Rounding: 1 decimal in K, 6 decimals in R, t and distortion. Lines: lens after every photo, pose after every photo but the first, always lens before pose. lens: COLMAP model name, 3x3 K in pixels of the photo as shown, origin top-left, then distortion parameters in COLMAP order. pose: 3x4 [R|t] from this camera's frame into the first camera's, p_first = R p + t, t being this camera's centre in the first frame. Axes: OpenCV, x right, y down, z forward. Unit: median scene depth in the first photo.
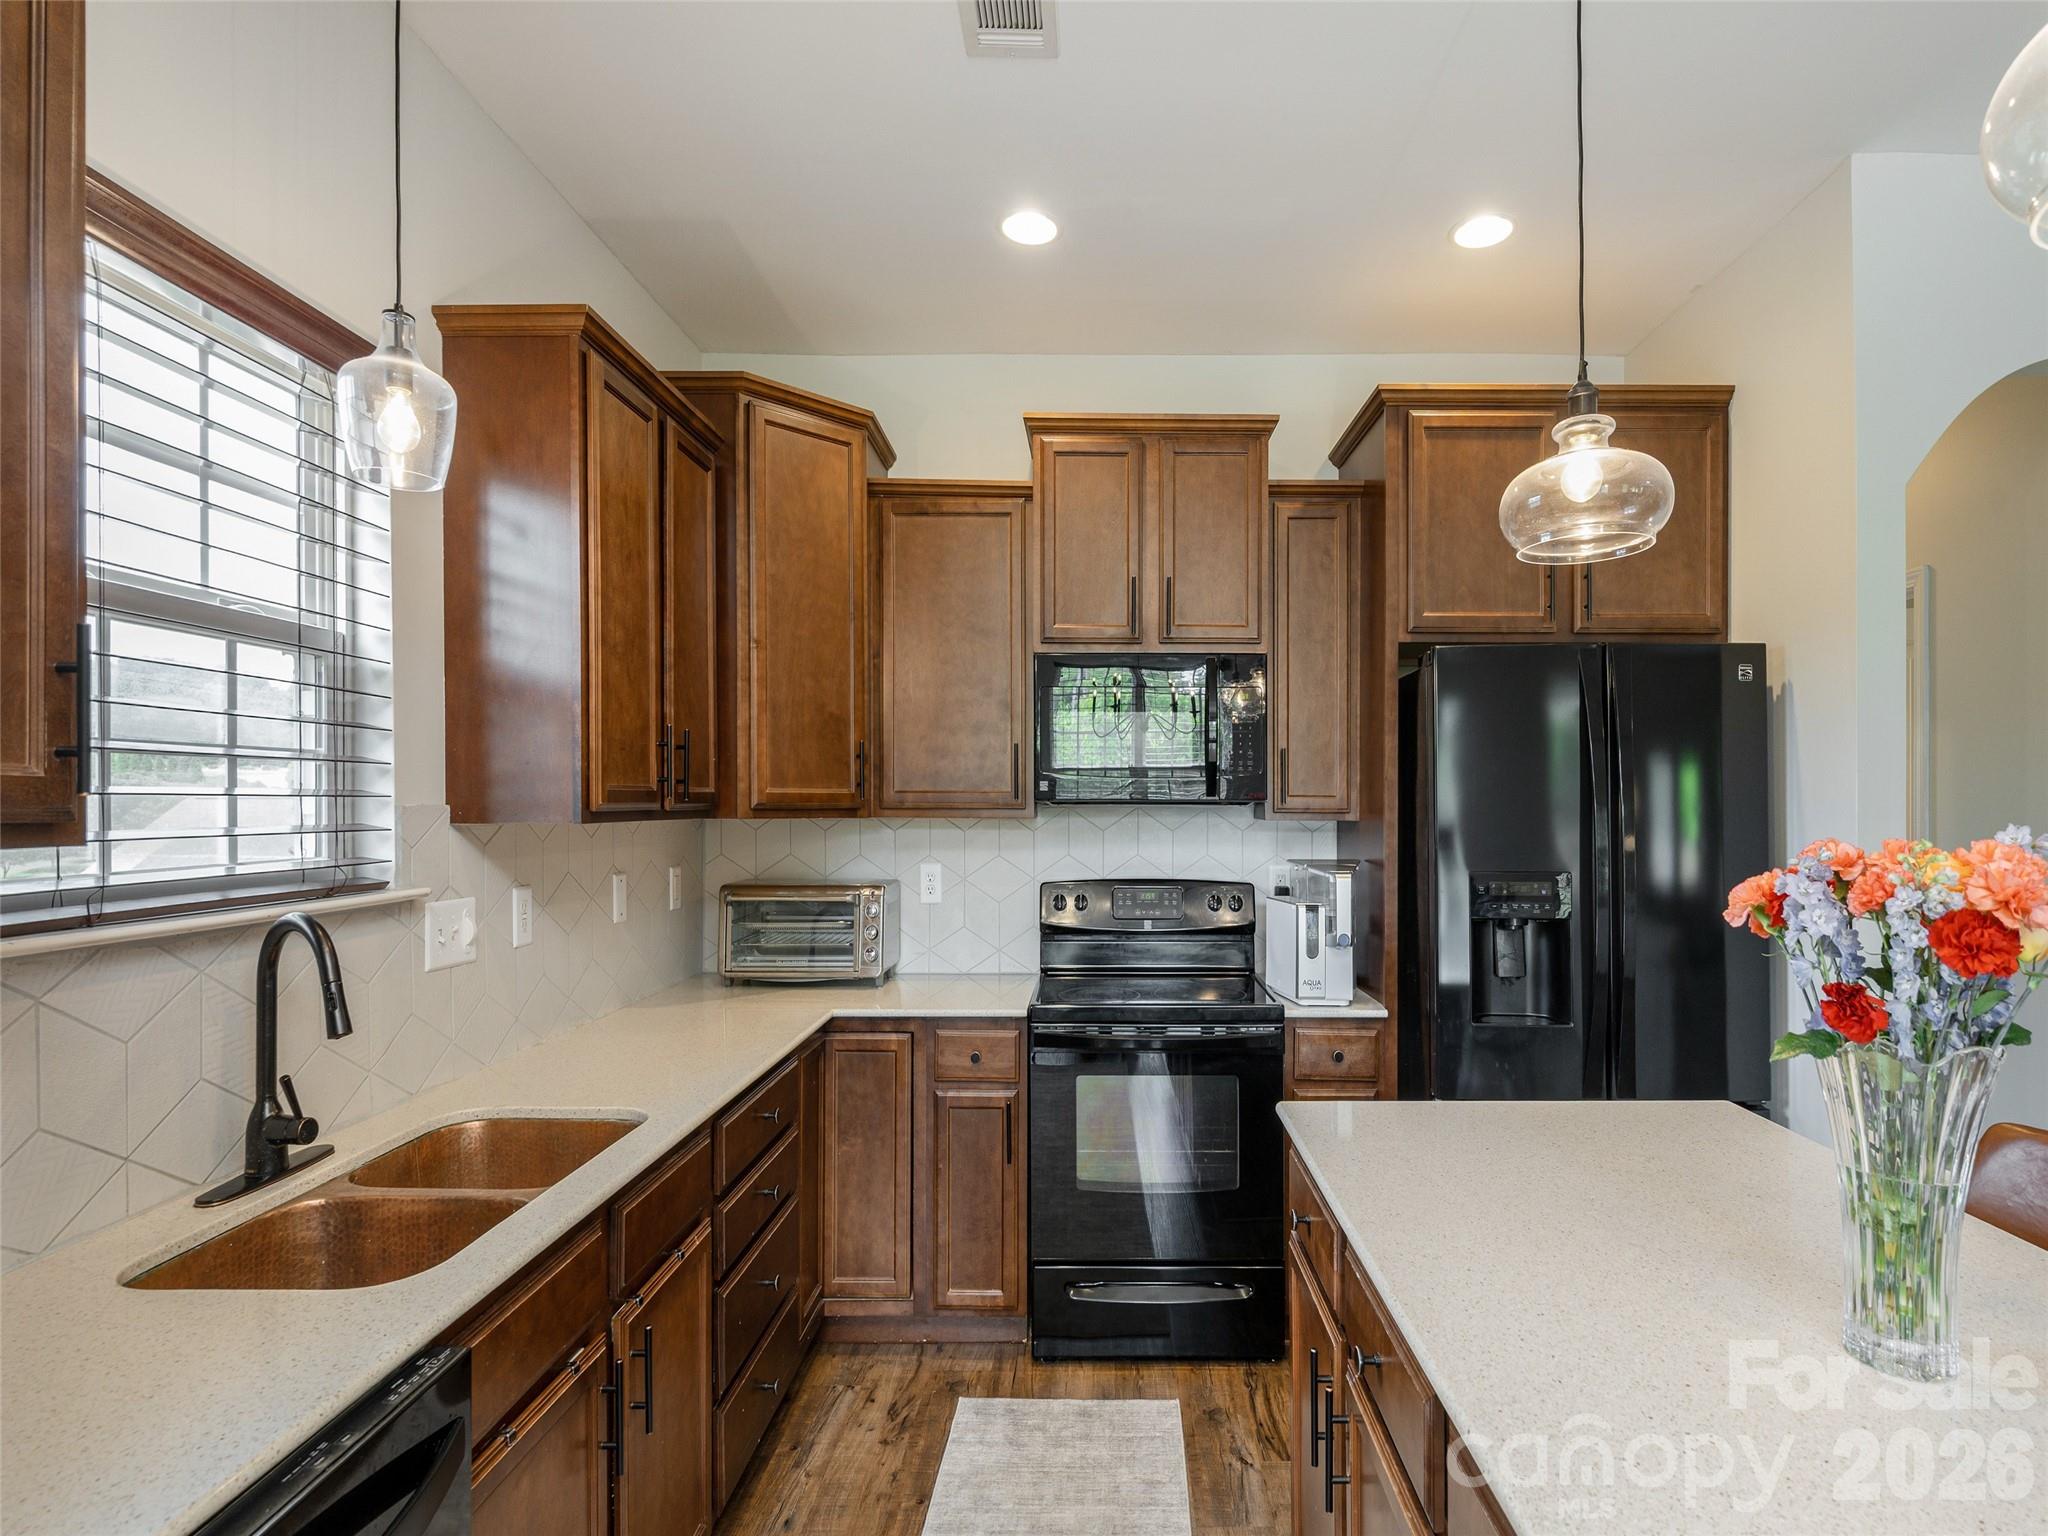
lens RADIAL K [[1060.2, 0, 1105.0], [0, 1060.2, 796.9], [0, 0, 1]] dist [-0.021791, 0.000869]
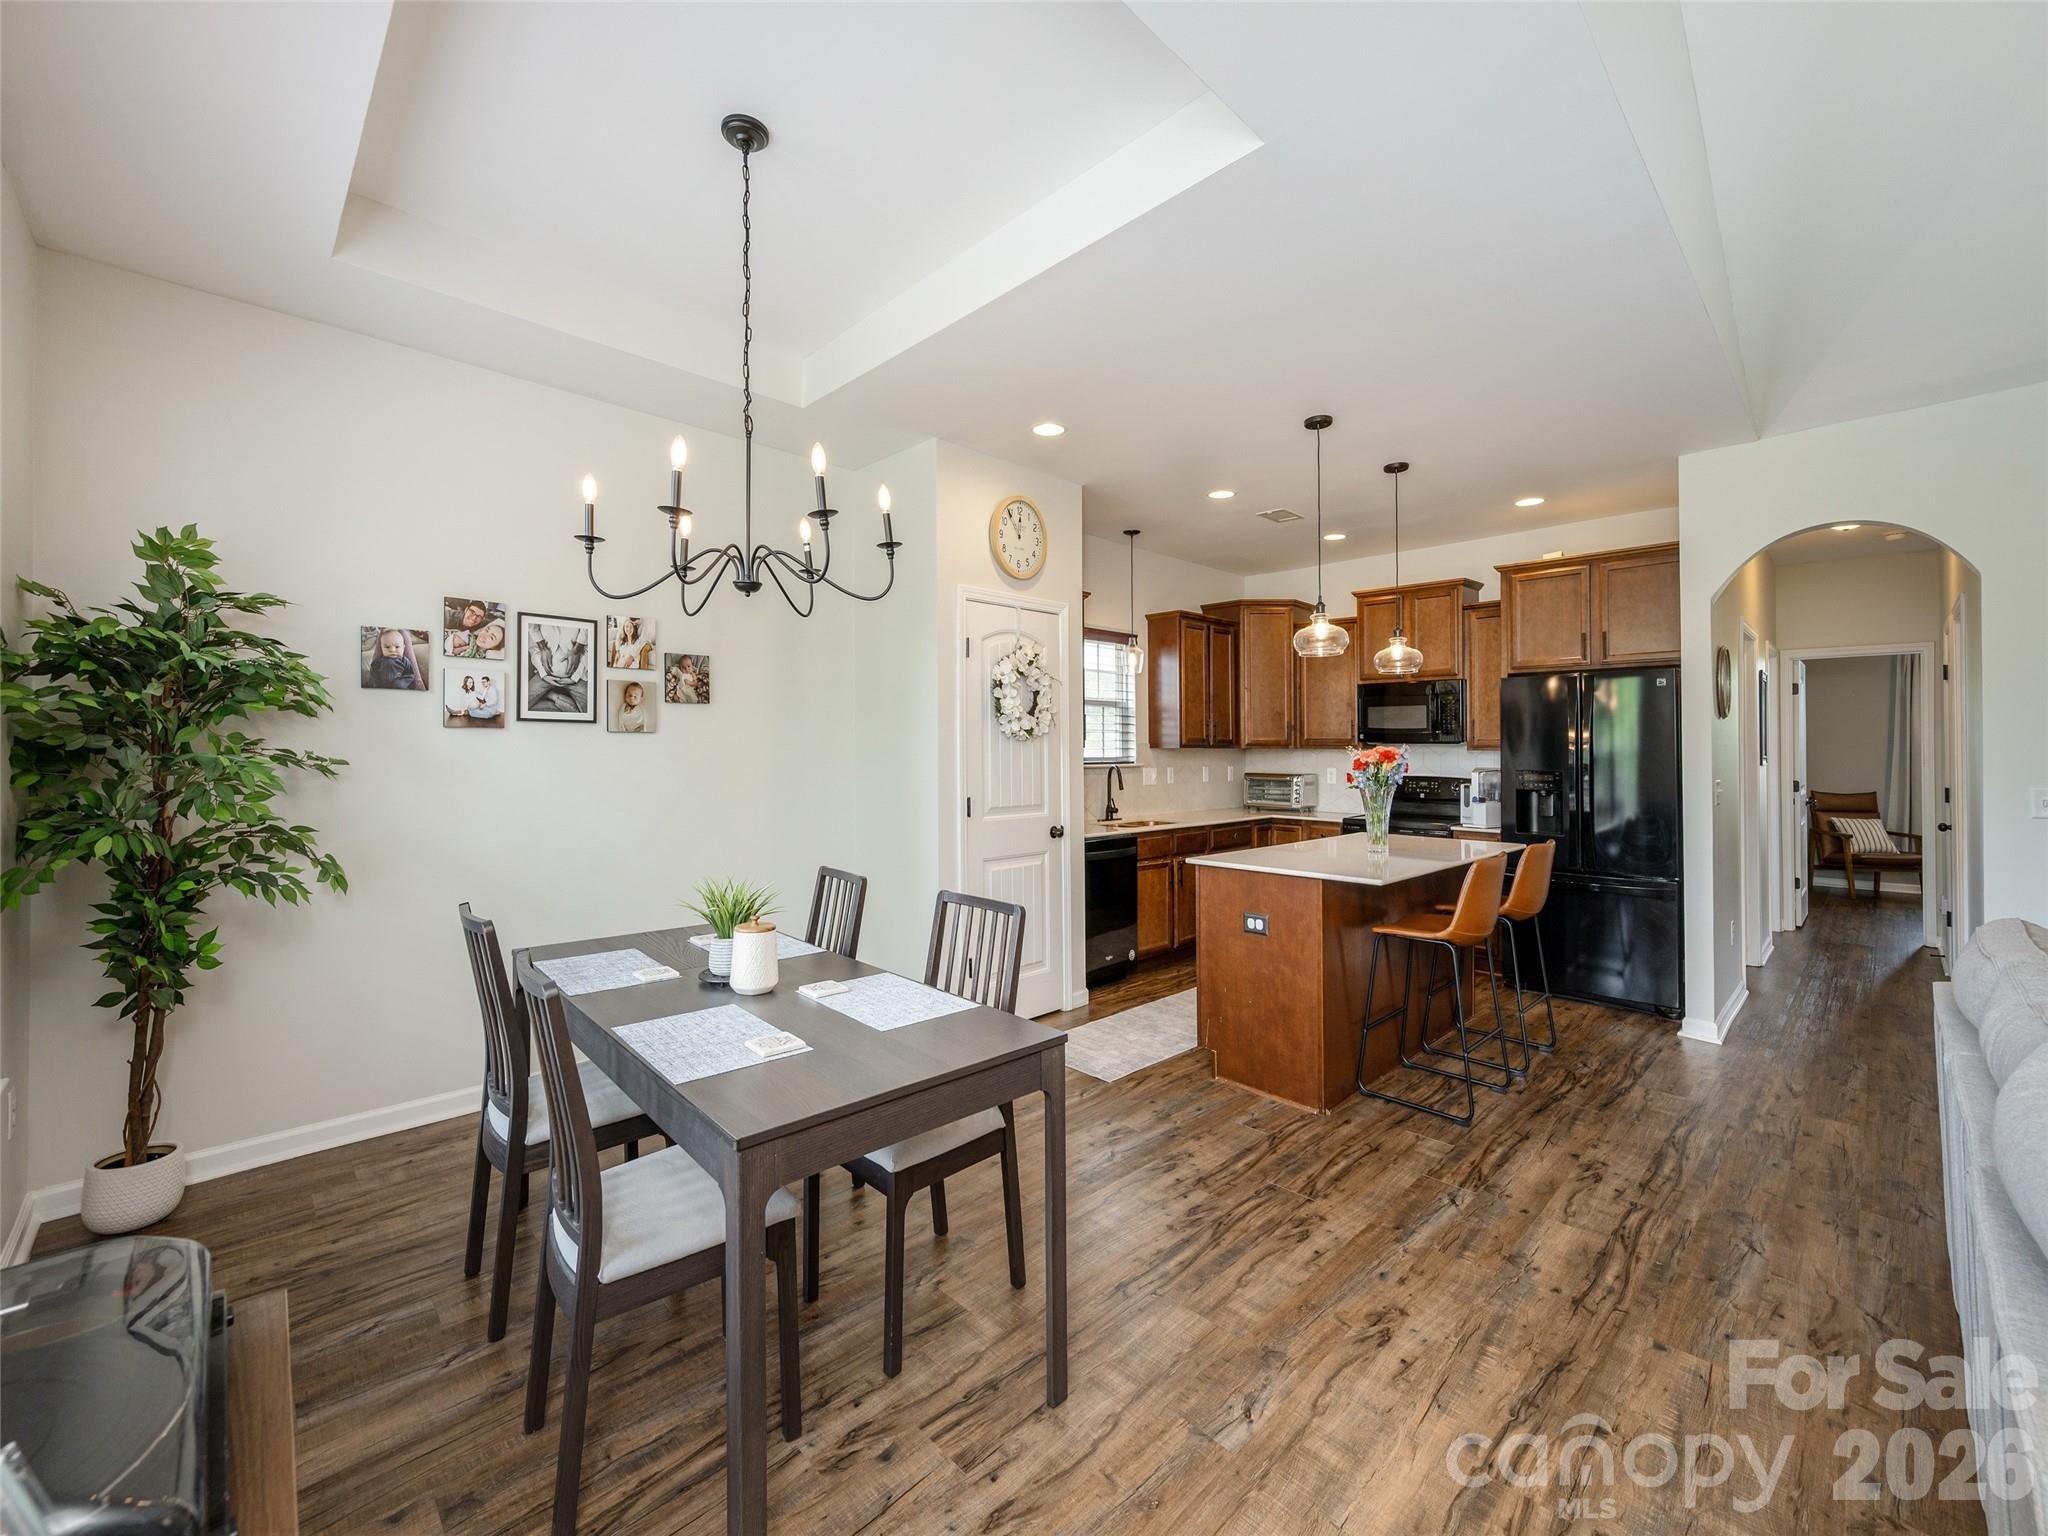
lens RADIAL K [[808.7, 0, 1001.0], [0, 808.7, 751.3], [0, 0, 1]] dist [0.007003, -0.000056]
pose [[0.671868, 0.004018, -0.740660, 0.917682], [0.001591, 0.999975, 0.006868, 0.012650], [0.740669, -0.005793, 0.671845, -1.061635]]
